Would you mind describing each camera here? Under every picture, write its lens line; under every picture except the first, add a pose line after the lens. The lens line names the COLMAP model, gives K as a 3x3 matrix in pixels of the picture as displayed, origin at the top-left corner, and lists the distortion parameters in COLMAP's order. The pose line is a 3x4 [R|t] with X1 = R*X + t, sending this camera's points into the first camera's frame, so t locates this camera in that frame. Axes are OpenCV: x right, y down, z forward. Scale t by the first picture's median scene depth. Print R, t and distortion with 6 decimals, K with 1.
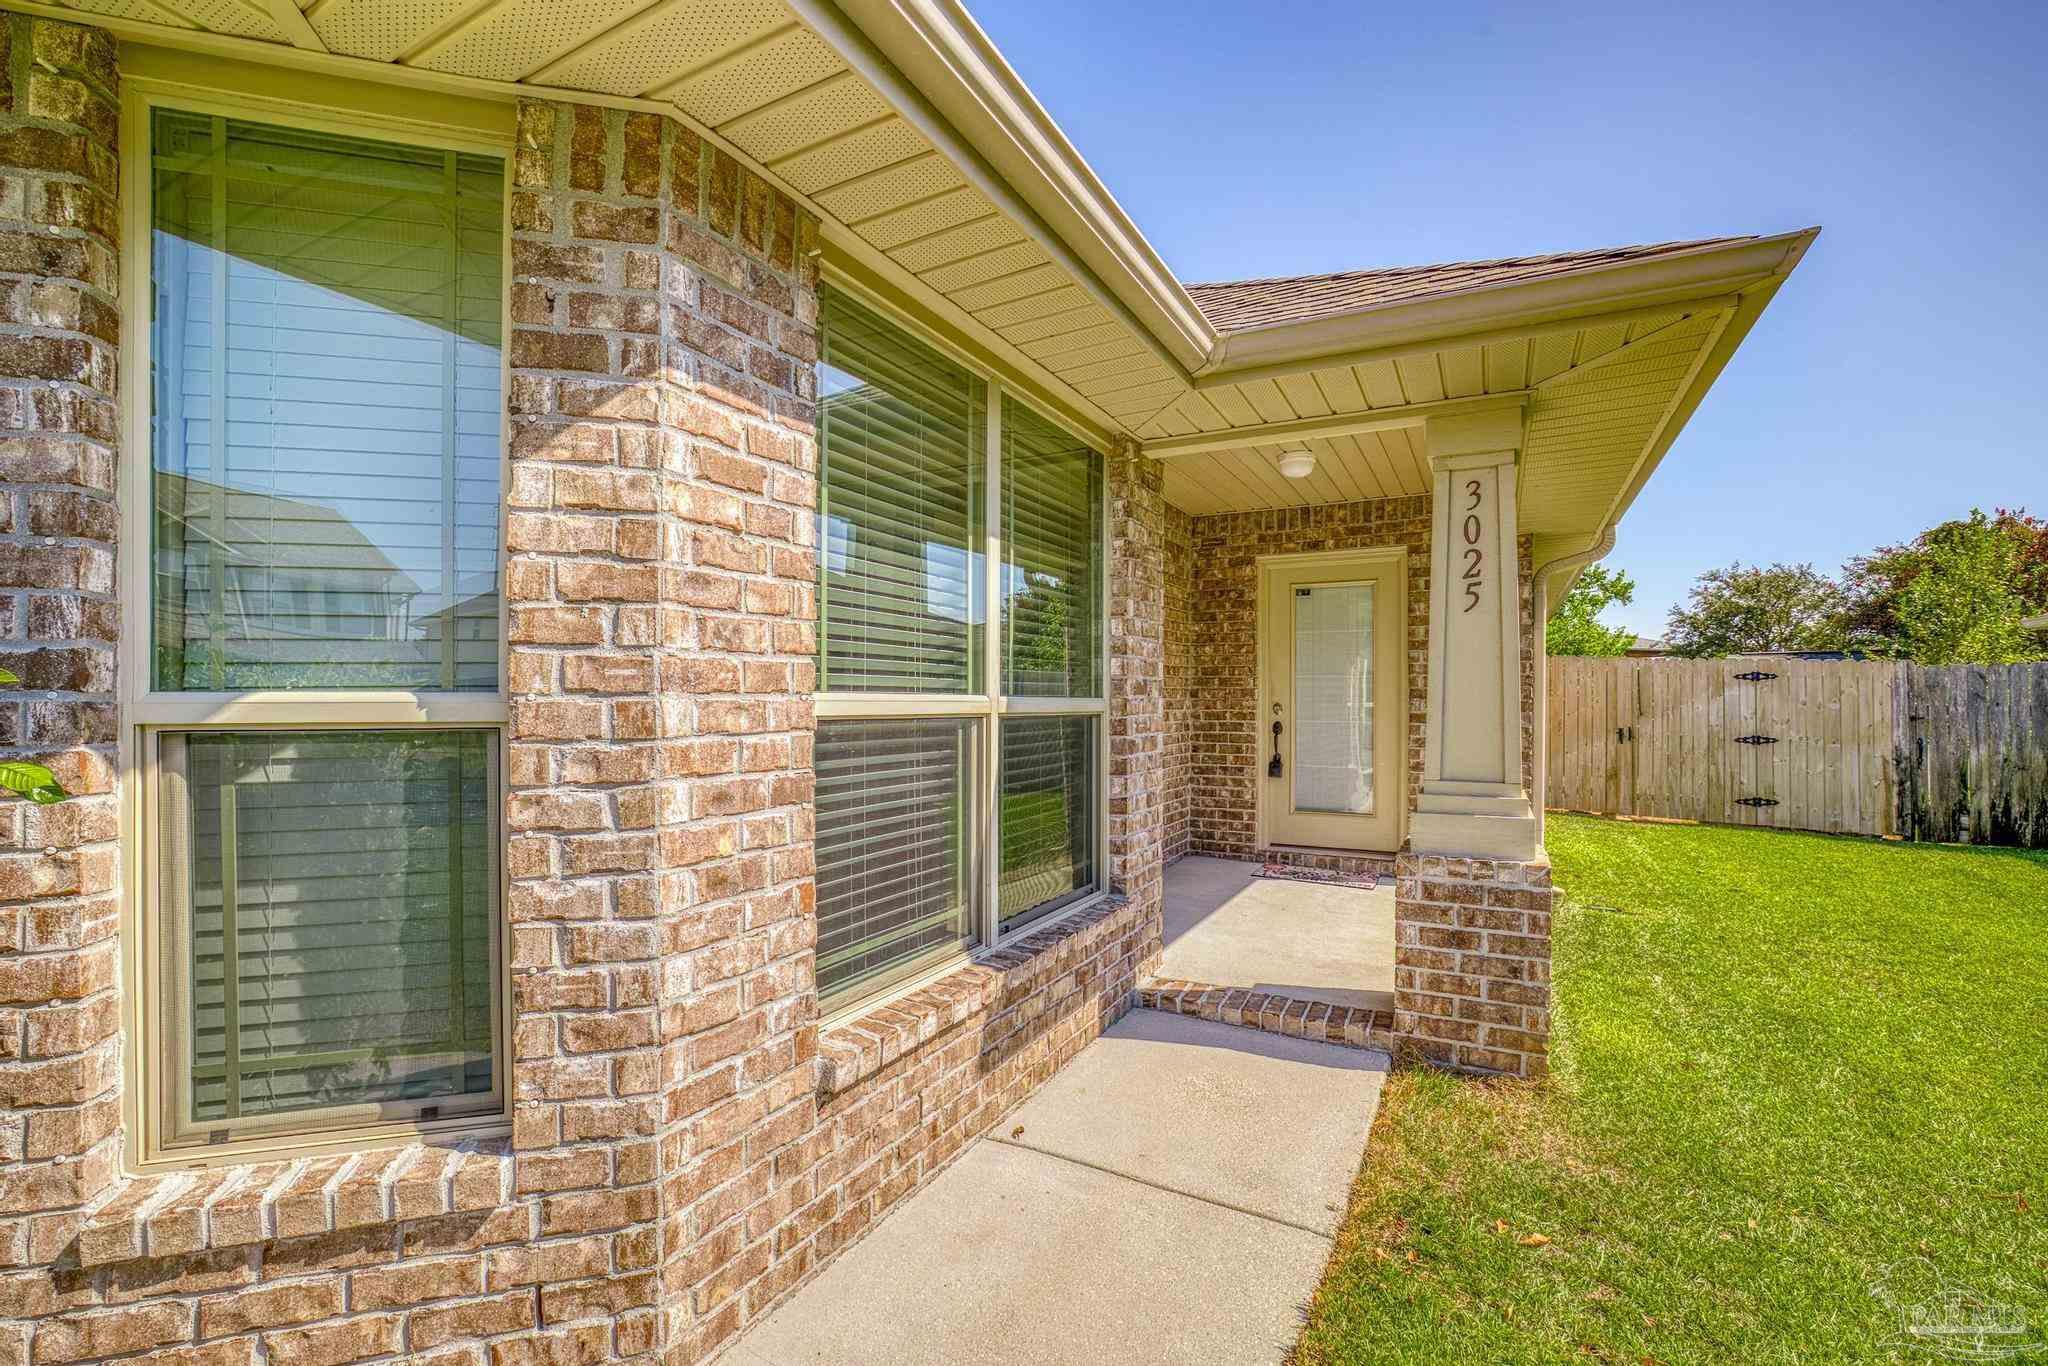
lens RADIAL K [[867.9, 0, 1031.8], [0, 867.9, 694.0], [0, 0, 1]] dist [0.002619, 0.000352]
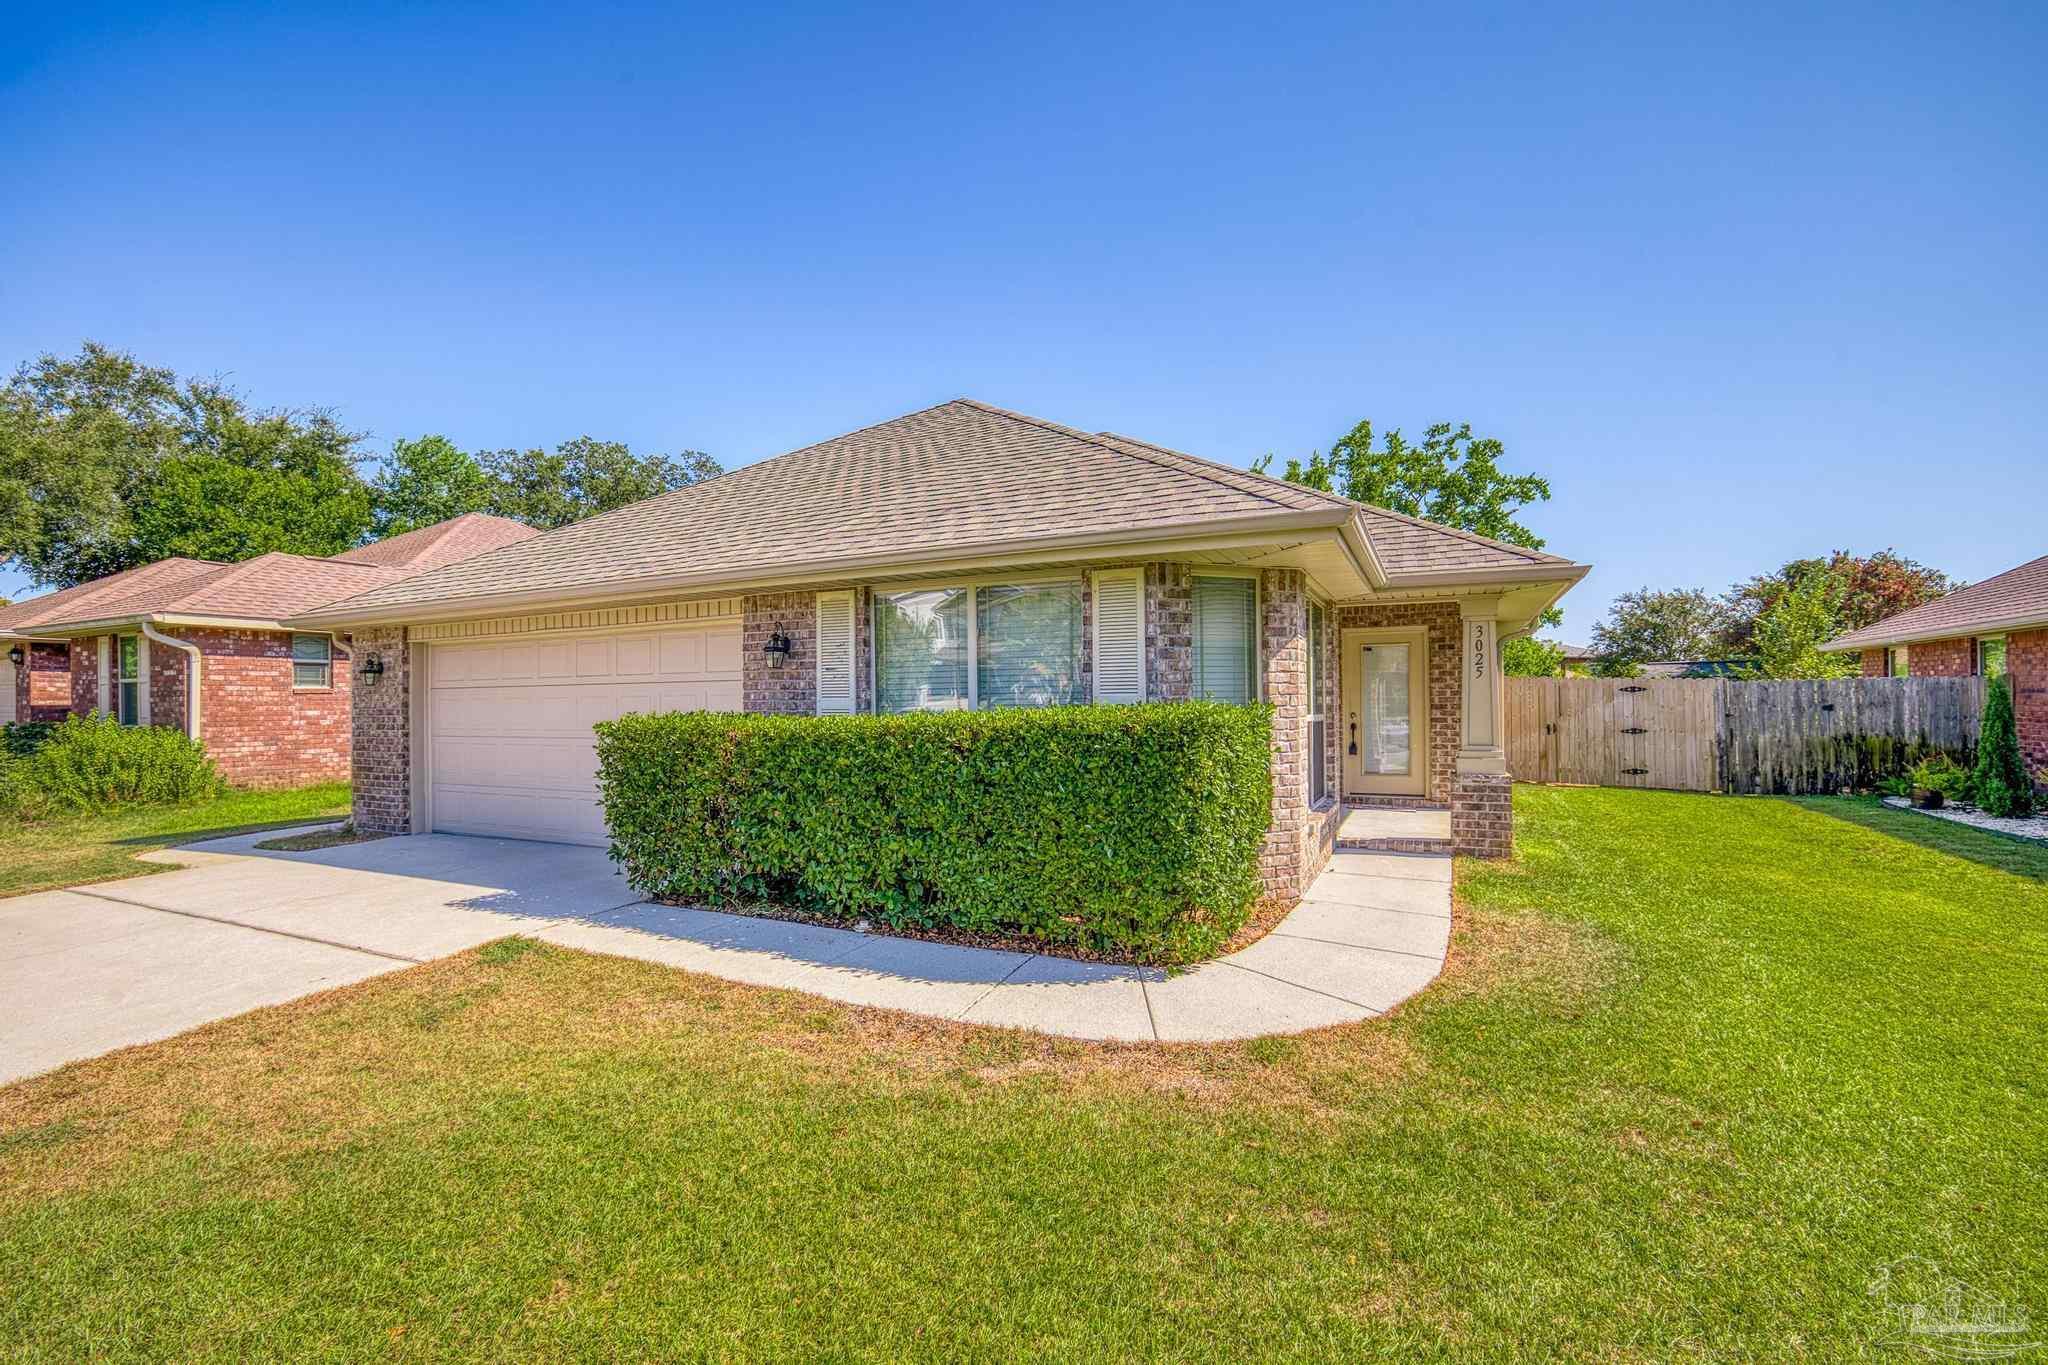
lens RADIAL K [[867.9, 0, 1040.1], [0, 867.9, 699.0], [0, 0, 1]] dist [0.002619, 0.000352]
pose [[0.998260, -0.013119, 0.057485, -0.306588], [0.013282, 0.999909, -0.002441, -0.014041], [-0.057448, 0.003200, 0.998343, -0.483918]]
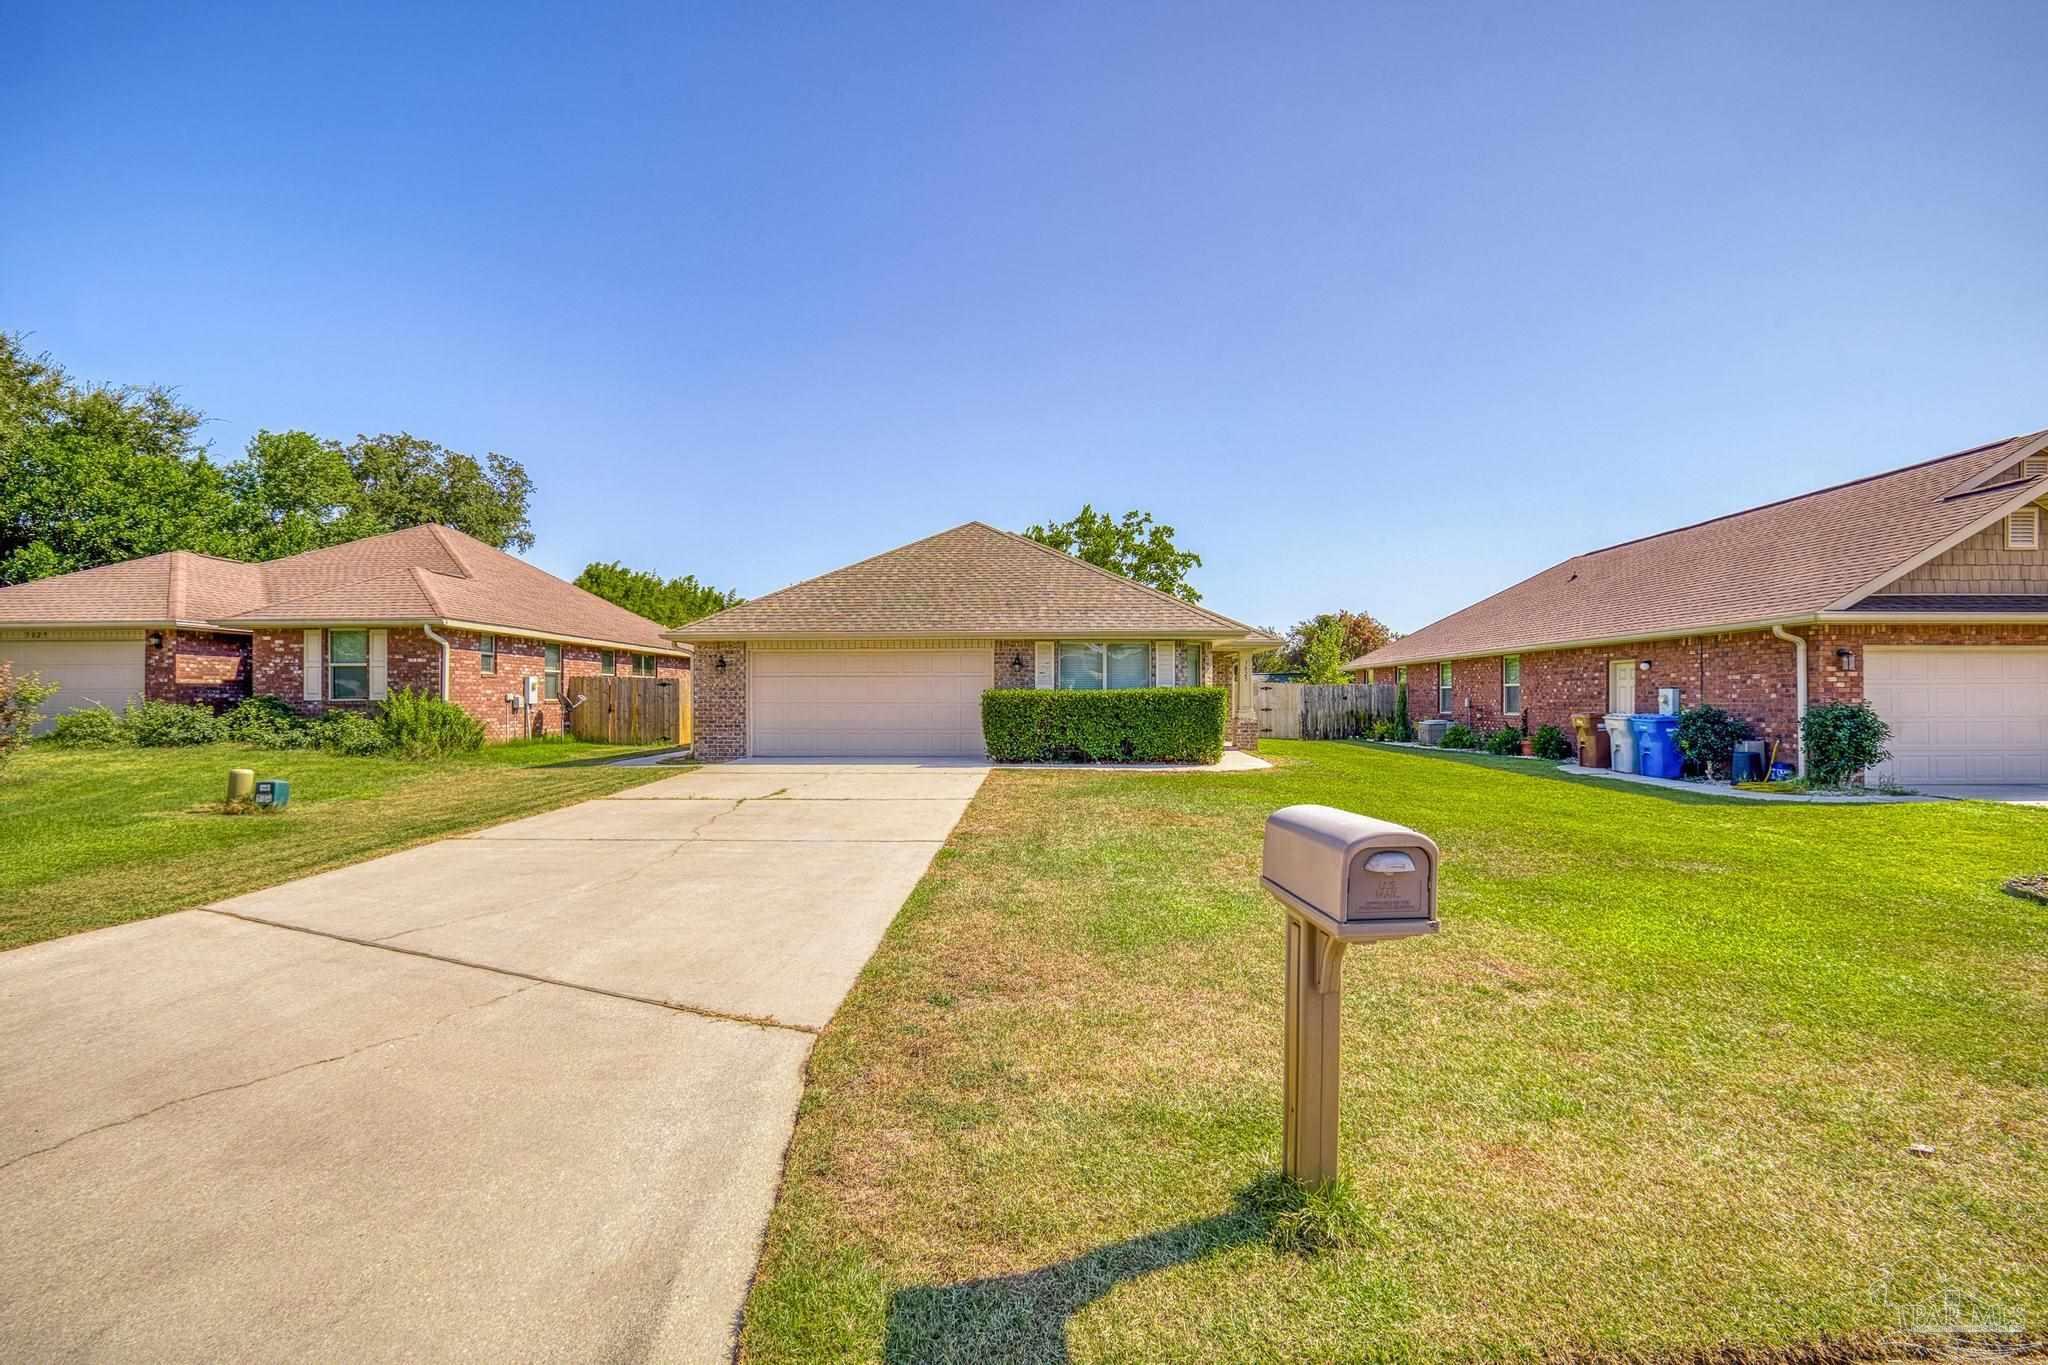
lens RADIAL K [[867.9, 0, 1003.0], [0, 867.9, 675.6], [0, 0, 1]] dist [0.002619, 0.000352]
pose [[0.906050, 0.008784, 0.423079, -1.332234], [0.001627, 0.999705, -0.024240, 0.007592], [-0.423167, 0.022651, 0.905768, -1.407999]]
